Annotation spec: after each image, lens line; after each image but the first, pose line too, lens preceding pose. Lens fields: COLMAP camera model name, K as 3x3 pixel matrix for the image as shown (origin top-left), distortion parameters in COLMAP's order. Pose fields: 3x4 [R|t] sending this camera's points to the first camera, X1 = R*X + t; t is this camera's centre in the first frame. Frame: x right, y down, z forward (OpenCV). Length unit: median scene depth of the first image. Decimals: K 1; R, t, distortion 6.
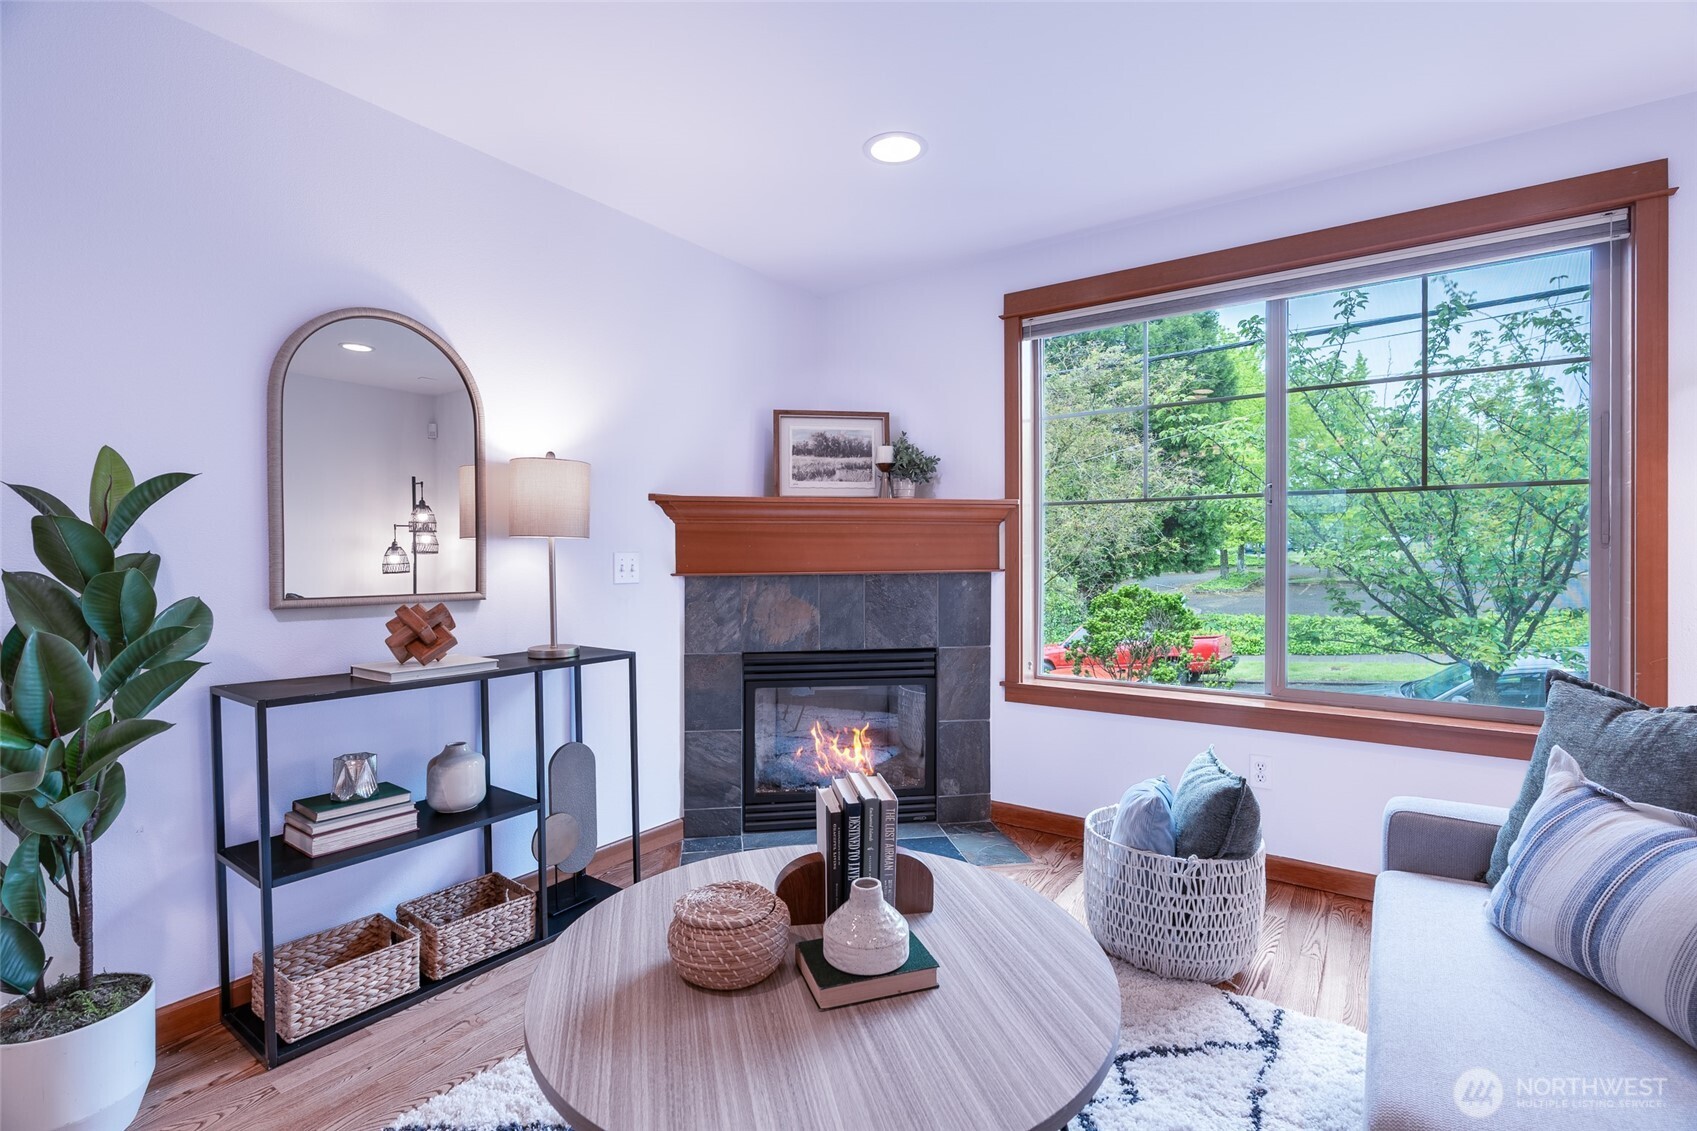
lens RADIAL K [[780.1, 0, 849.9], [0, 780.1, 558.9], [0, 0, 1]] dist [-0.009131, 0.001086]
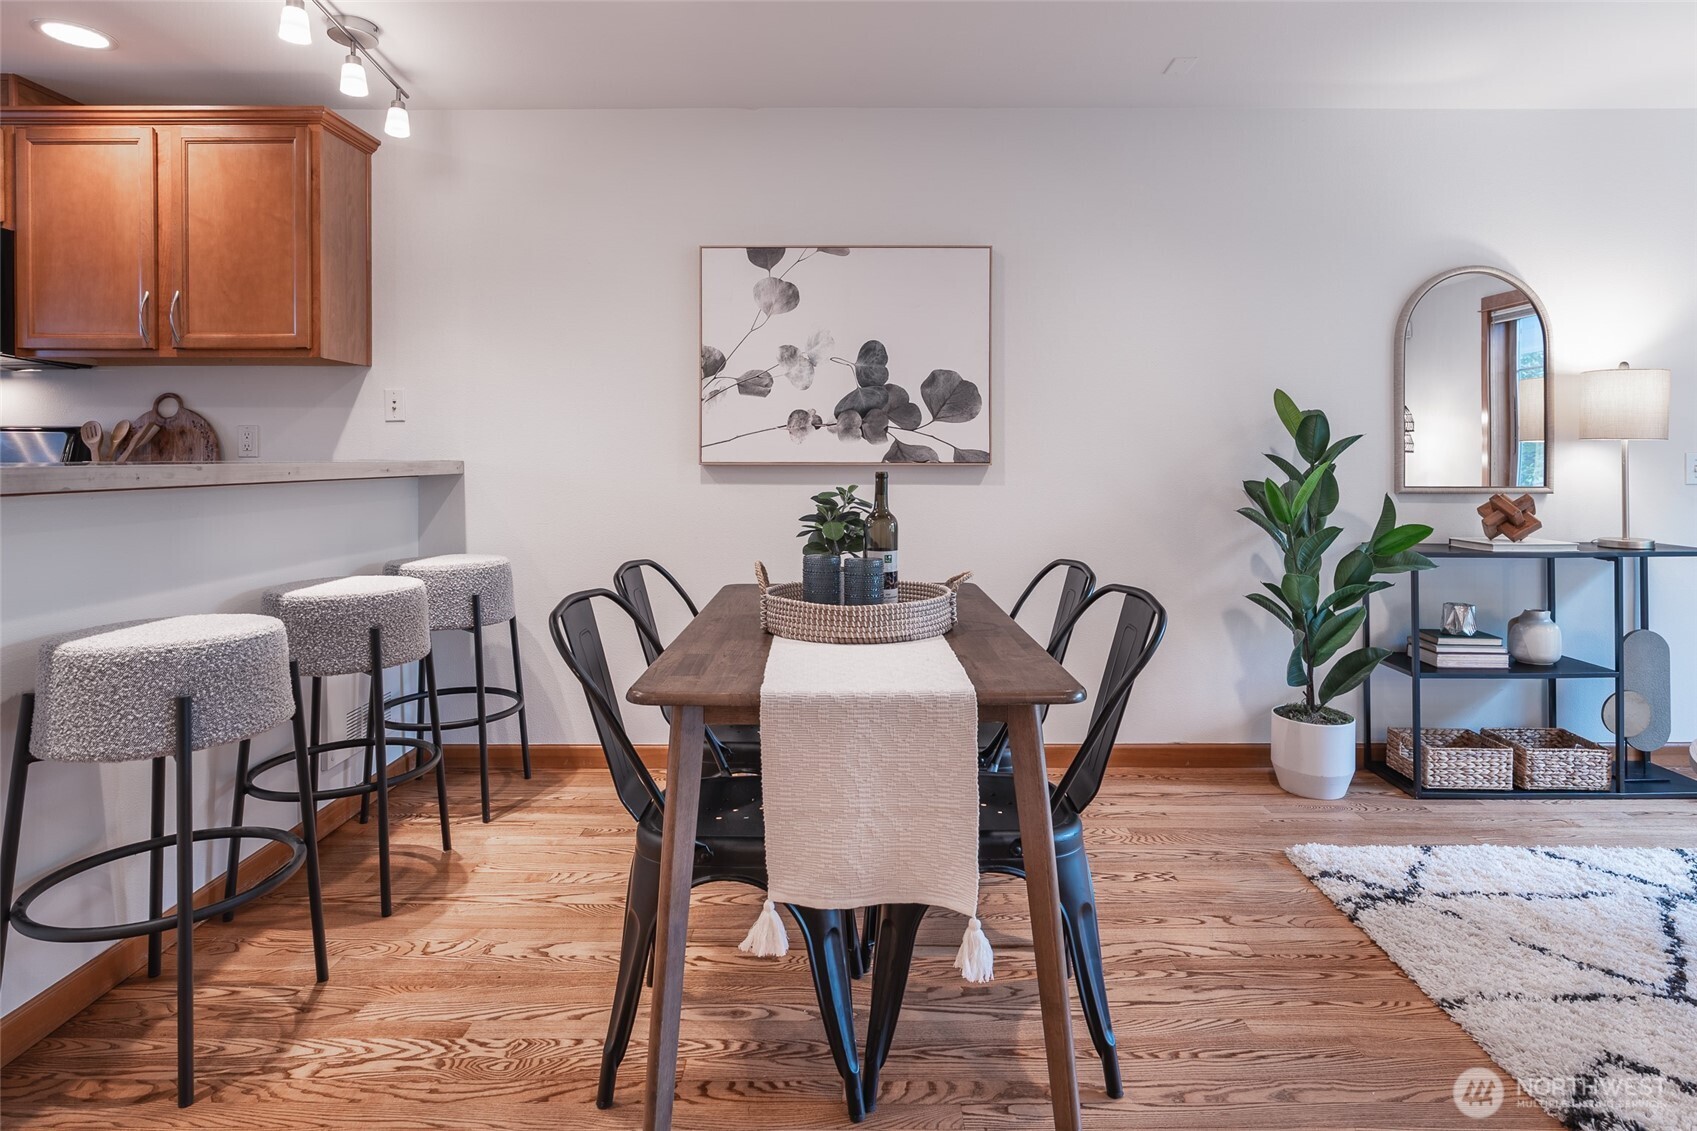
lens RADIAL K [[900.9, 0, 857.1], [0, 900.9, 464.1], [0, 0, 1]] dist [-0.014653, 0.006556]
pose [[0.573412, 0.007328, -0.819234, 0.023847], [-0.003696, 0.999973, 0.006358, 0.002563], [0.819259, -0.000617, 0.573424, -0.470071]]
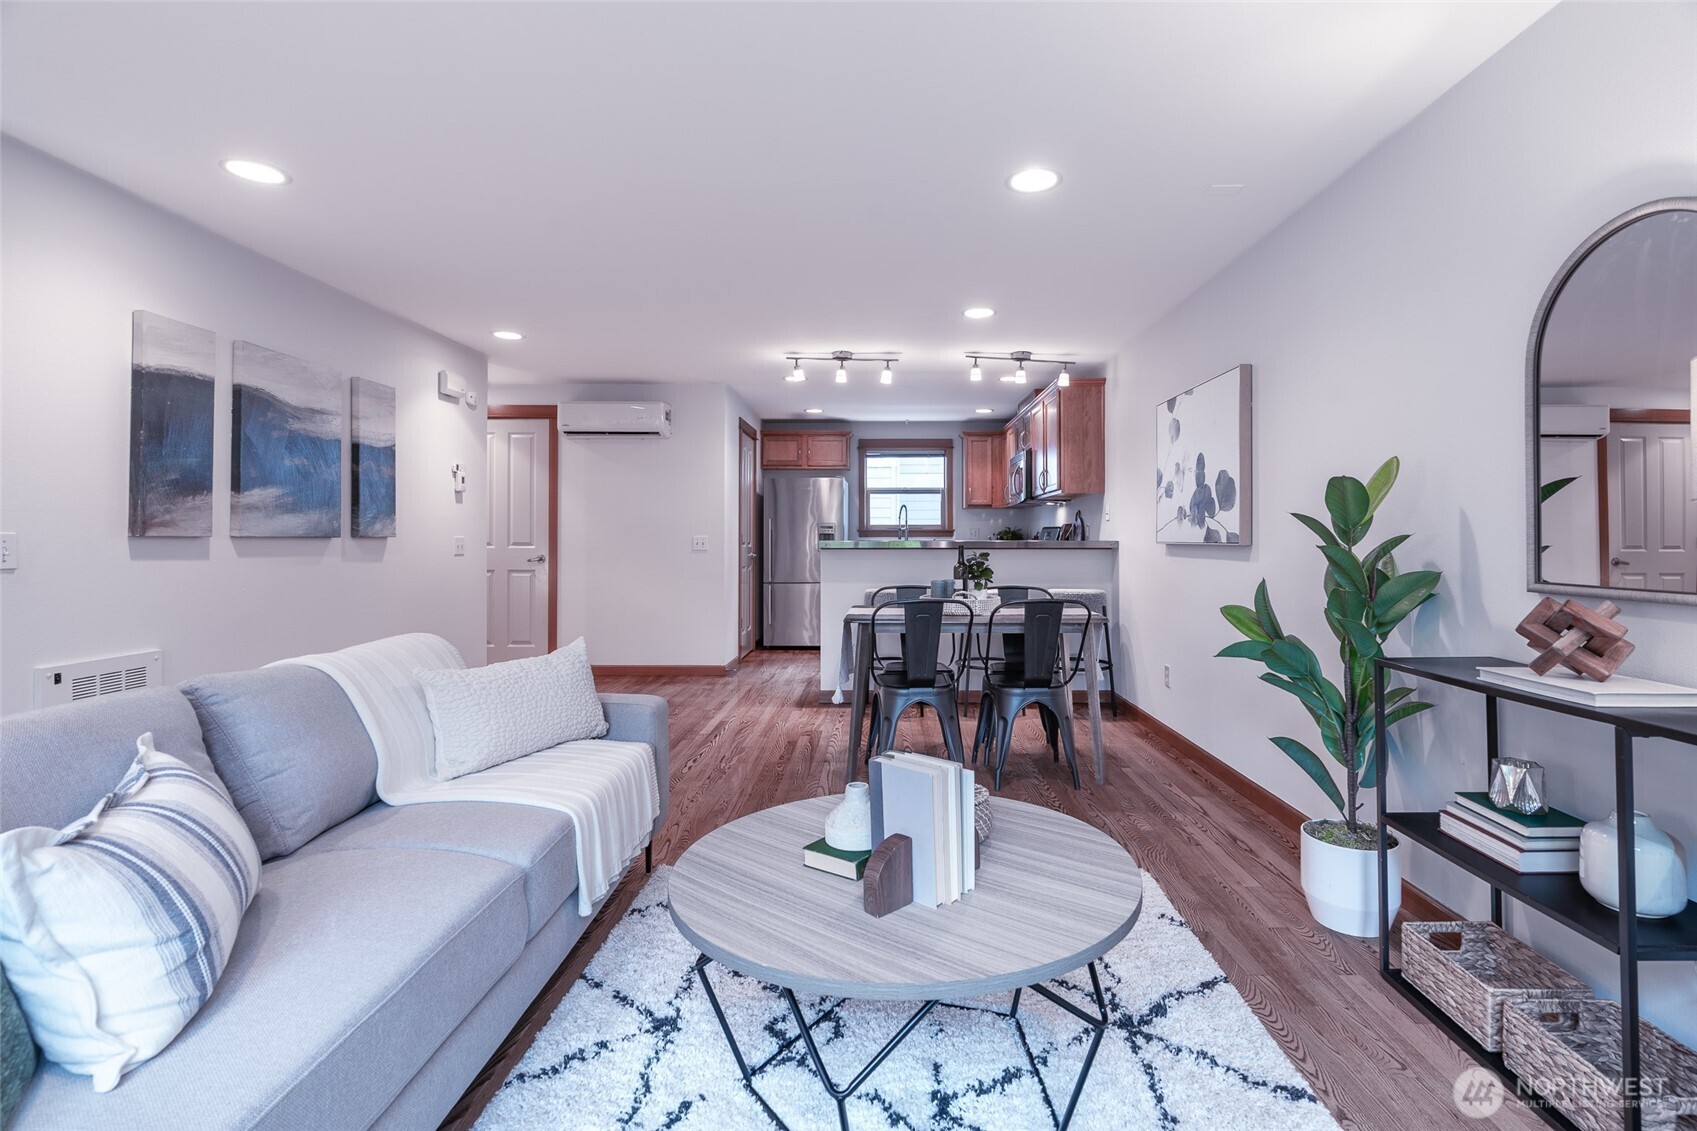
lens RADIAL K [[795.5, 0, 885.0], [0, 795.5, 539.2], [0, 0, 1]] dist [-0.004026, -0.000039]
pose [[-0.815135, 0.001289, -0.579269, 0.297095], [-0.000844, 0.999994, 0.003412, -0.002198], [0.579270, 0.003270, -0.815129, 0.825169]]
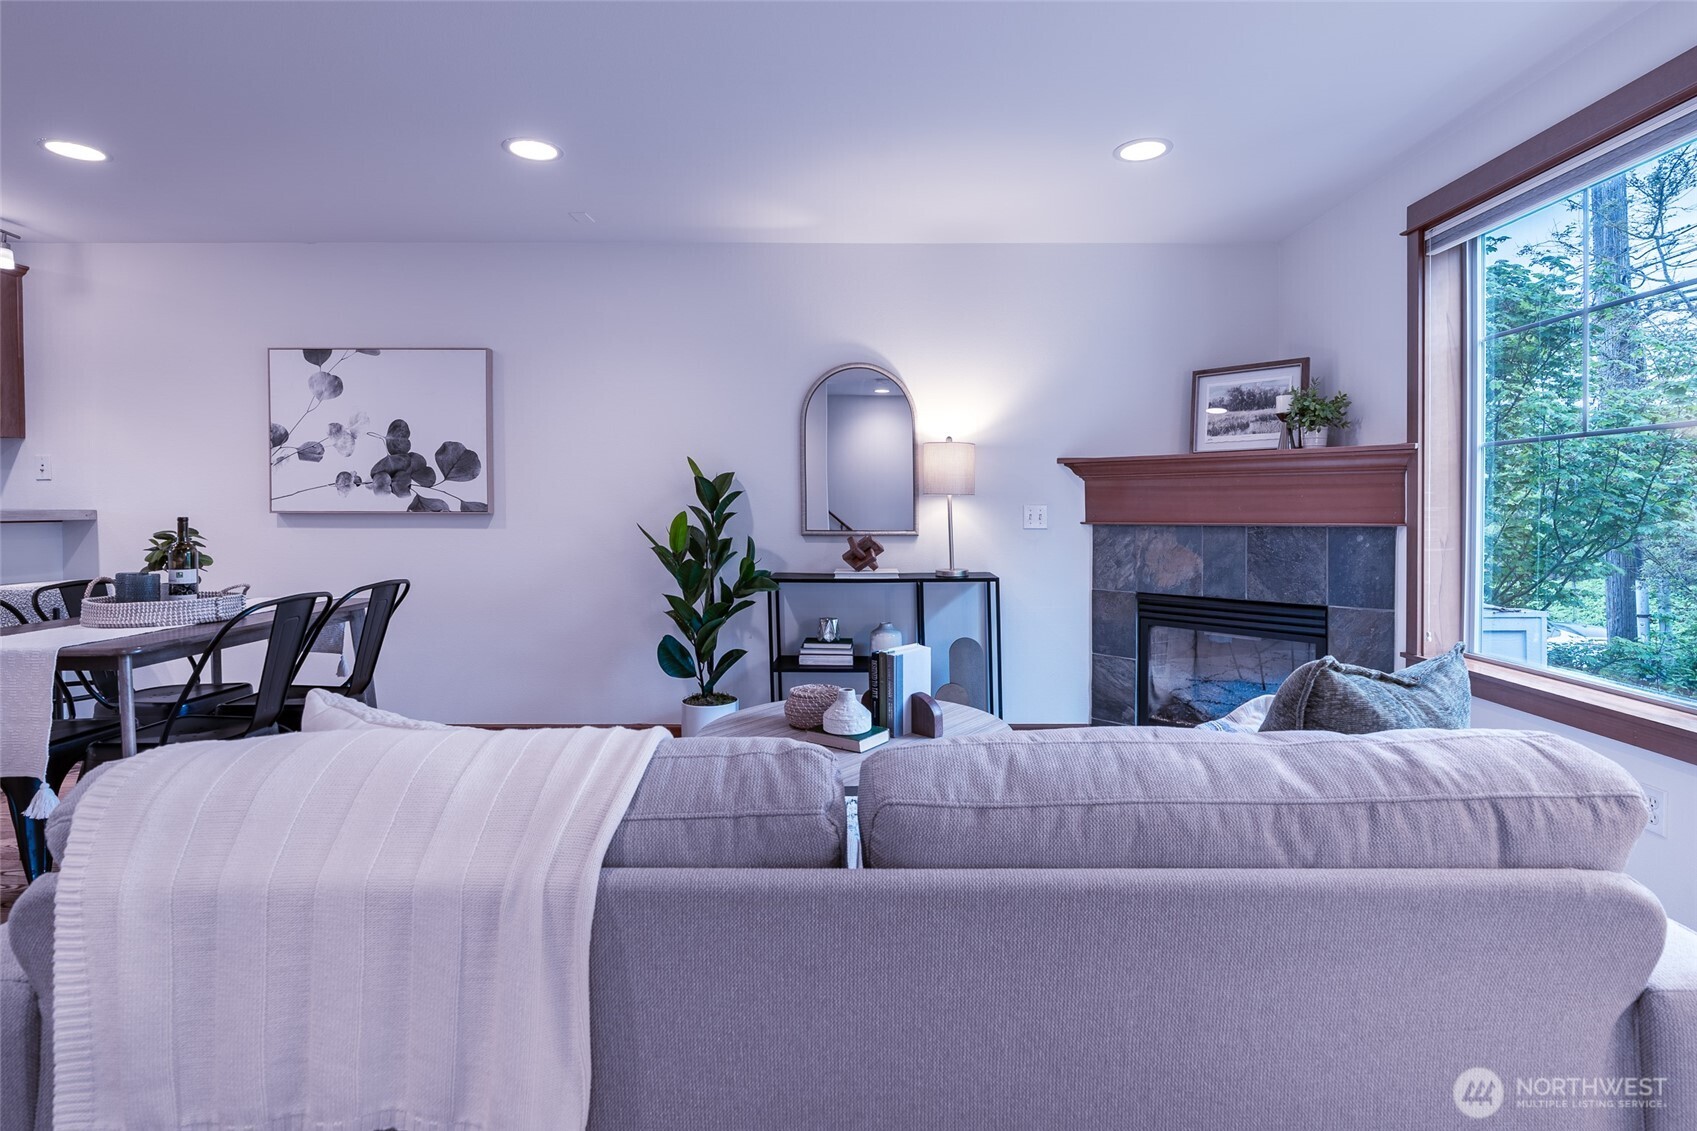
lens RADIAL K [[819.1, 0, 881.6], [0, 819.1, 521.3], [0, 0, 1]] dist [-0.010805, 0.000300]
pose [[0.583933, 0.016527, -0.811634, 0.608171], [-0.004731, 0.999845, 0.016956, -0.002233], [0.811788, -0.006062, 0.583921, -0.005702]]
